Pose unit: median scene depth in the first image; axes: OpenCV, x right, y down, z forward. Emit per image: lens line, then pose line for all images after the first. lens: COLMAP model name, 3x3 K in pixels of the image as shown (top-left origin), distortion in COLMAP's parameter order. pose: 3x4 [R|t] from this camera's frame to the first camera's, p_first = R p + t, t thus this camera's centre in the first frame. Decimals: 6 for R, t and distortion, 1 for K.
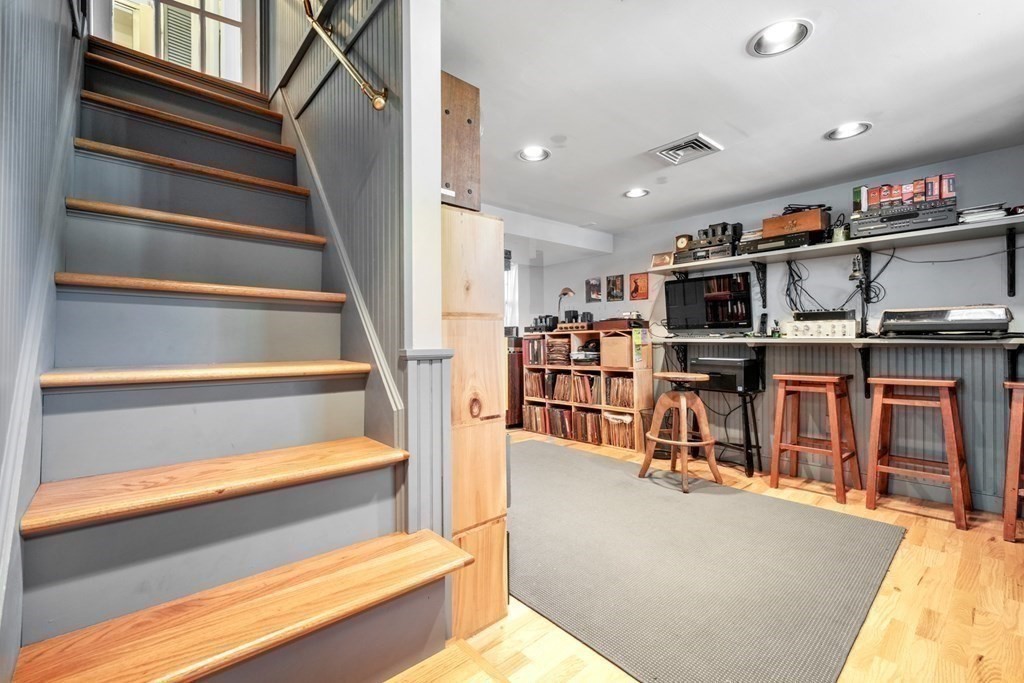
lens RADIAL K [[430.3, 0, 511.3], [0, 430.3, 339.6], [0, 0, 1]] dist [-0.000314, -0.000220]
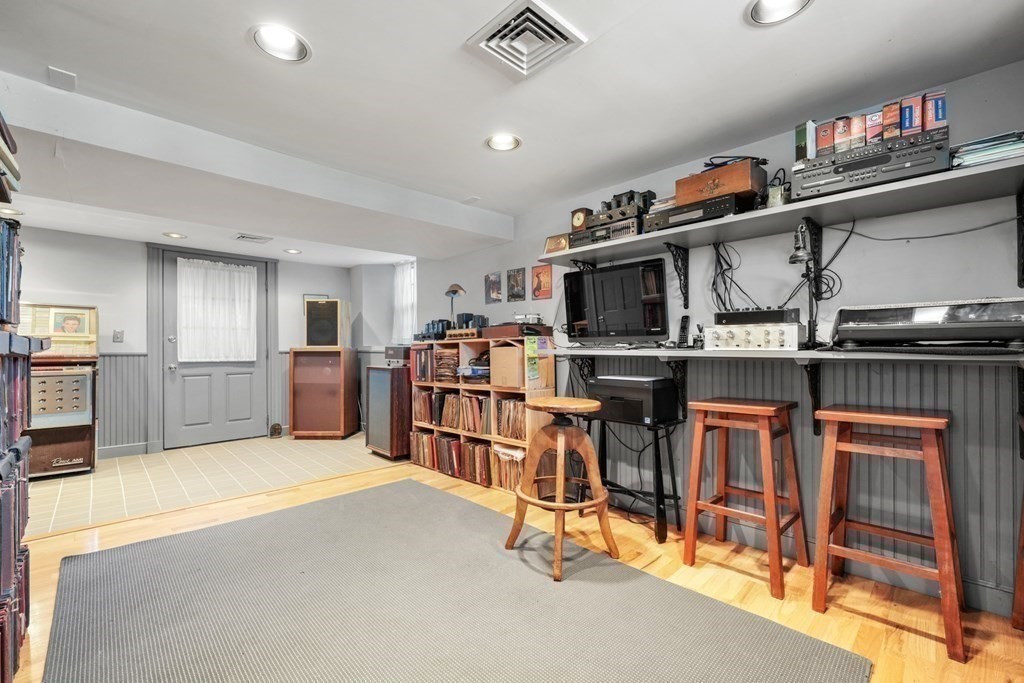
lens RADIAL K [[426.2, 0, 515.5], [0, 426.2, 349.0], [0, 0, 1]] dist [-0.001584, 0.000130]
pose [[0.998312, 0.000736, 0.058081, 0.279269], [-0.000848, 0.999998, 0.001910, -0.005543], [-0.058079, -0.001957, 0.998310, 0.315759]]
